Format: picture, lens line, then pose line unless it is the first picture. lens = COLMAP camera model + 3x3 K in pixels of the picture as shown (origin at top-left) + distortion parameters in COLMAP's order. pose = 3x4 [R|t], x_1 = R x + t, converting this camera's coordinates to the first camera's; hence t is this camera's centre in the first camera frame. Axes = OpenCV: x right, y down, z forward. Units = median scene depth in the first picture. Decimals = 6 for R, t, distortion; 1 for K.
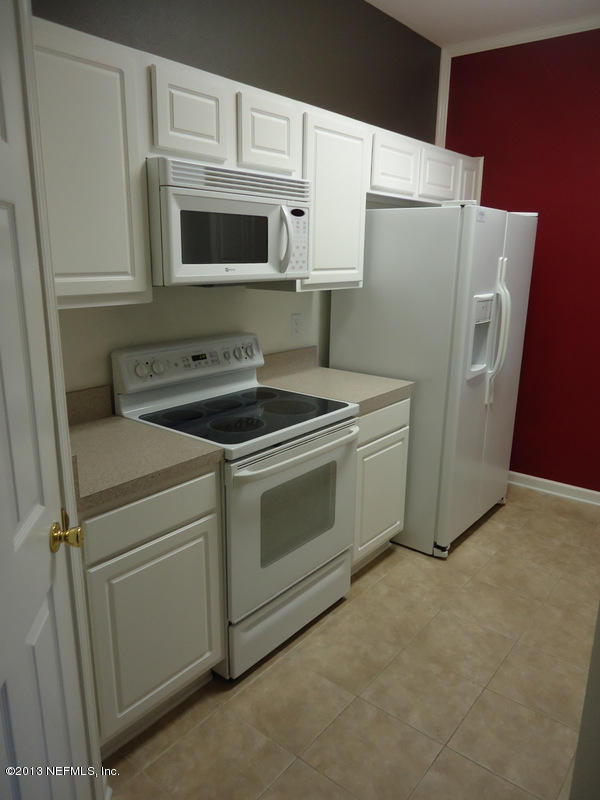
lens RADIAL K [[578.8, 0, 302.2], [0, 578.8, 401.6], [0, 0, 1]] dist [-0.004970, 0.000621]
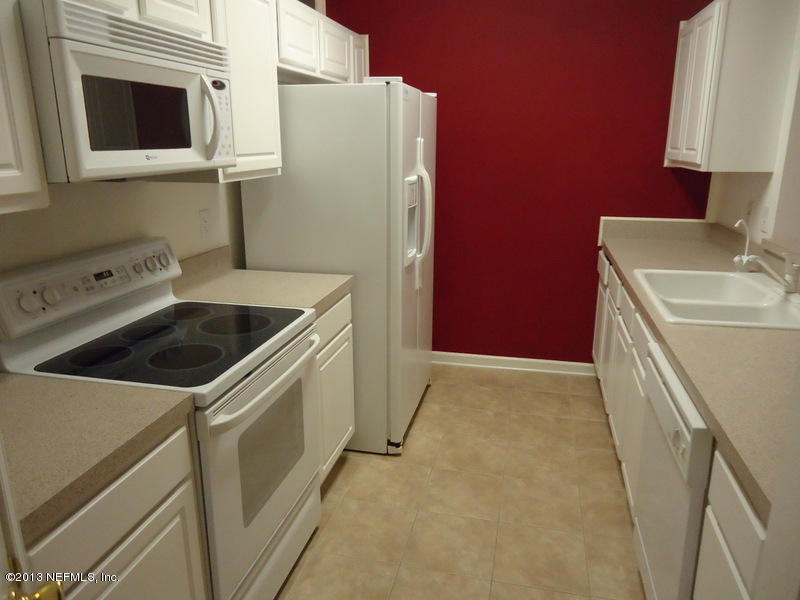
lens RADIAL K [[579.2, 0, 400.0], [0, 579.2, 300.0], [0, 0, 1]] dist [-0.002049, -0.004307]
pose [[0.902574, -0.127630, 0.411183, -0.145257], [0.119323, 0.991793, 0.045928, -0.033414], [-0.413670, 0.007610, 0.910395, 0.153451]]
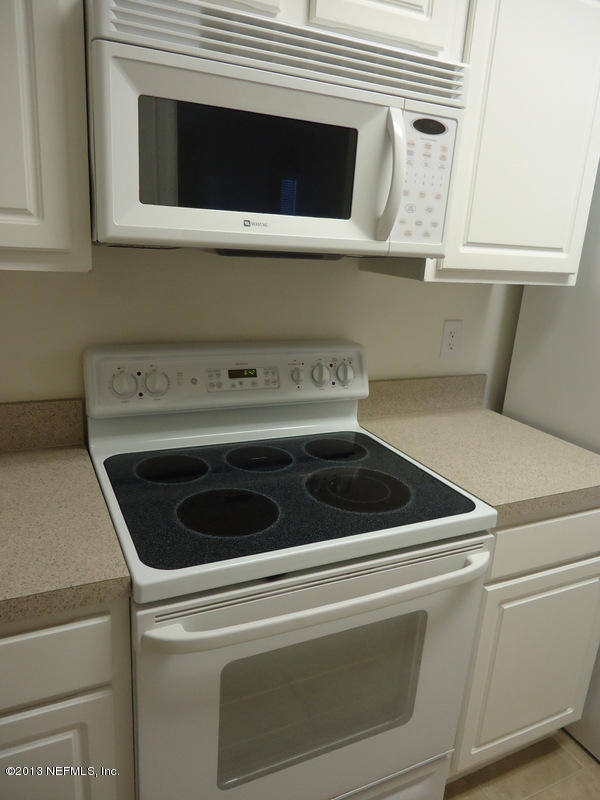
lens RADIAL K [[578.8, 0, 302.2], [0, 578.8, 401.6], [0, 0, 1]] dist [-0.004970, 0.000621]
pose [[0.901880, 0.164877, -0.399284, 0.131688], [-0.158991, 0.986109, 0.048077, -0.087950], [0.401664, 0.020123, 0.915566, 0.470747]]
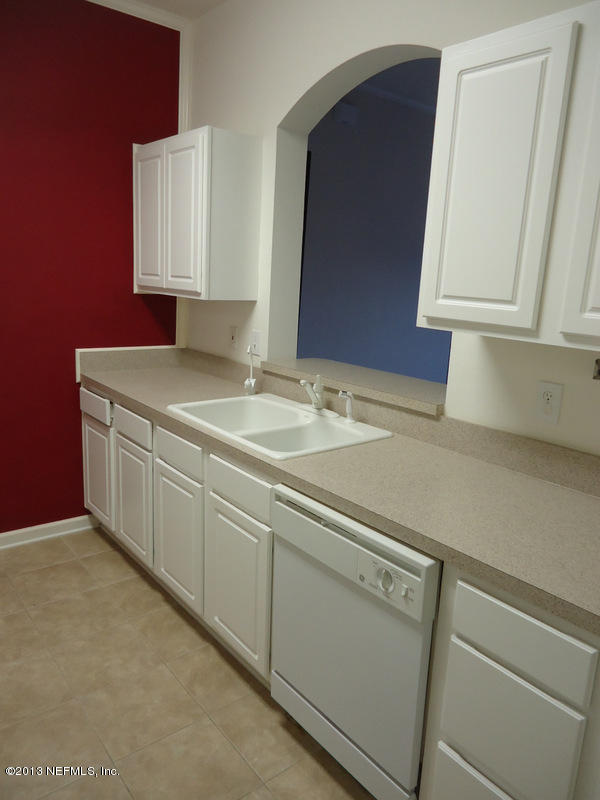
lens RADIAL K [[579.2, 0, 300.0], [0, 579.2, 400.0], [0, 0, 1]] dist [-0.002049, -0.004307]
pose [[0.213731, -0.206764, 0.954761, -0.198456], [0.195427, 0.966638, 0.165588, -0.121280], [-0.957145, 0.151195, 0.247008, 0.504934]]
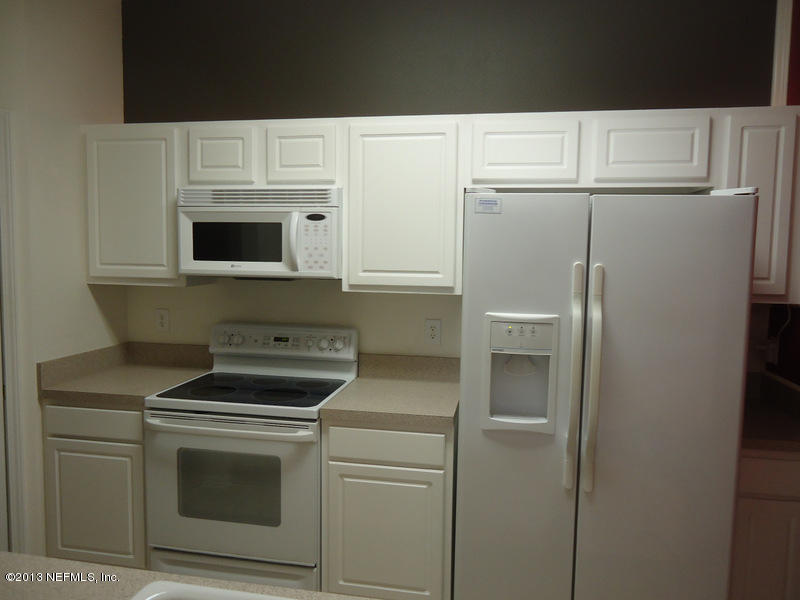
lens RADIAL K [[579.2, 0, 400.0], [0, 579.2, 300.0], [0, 0, 1]] dist [-0.002049, -0.004307]
pose [[0.474141, 0.068215, -0.877802, 0.988198], [-0.231141, 0.971668, -0.049340, -0.154908], [0.849567, 0.226290, 0.476475, 0.633368]]
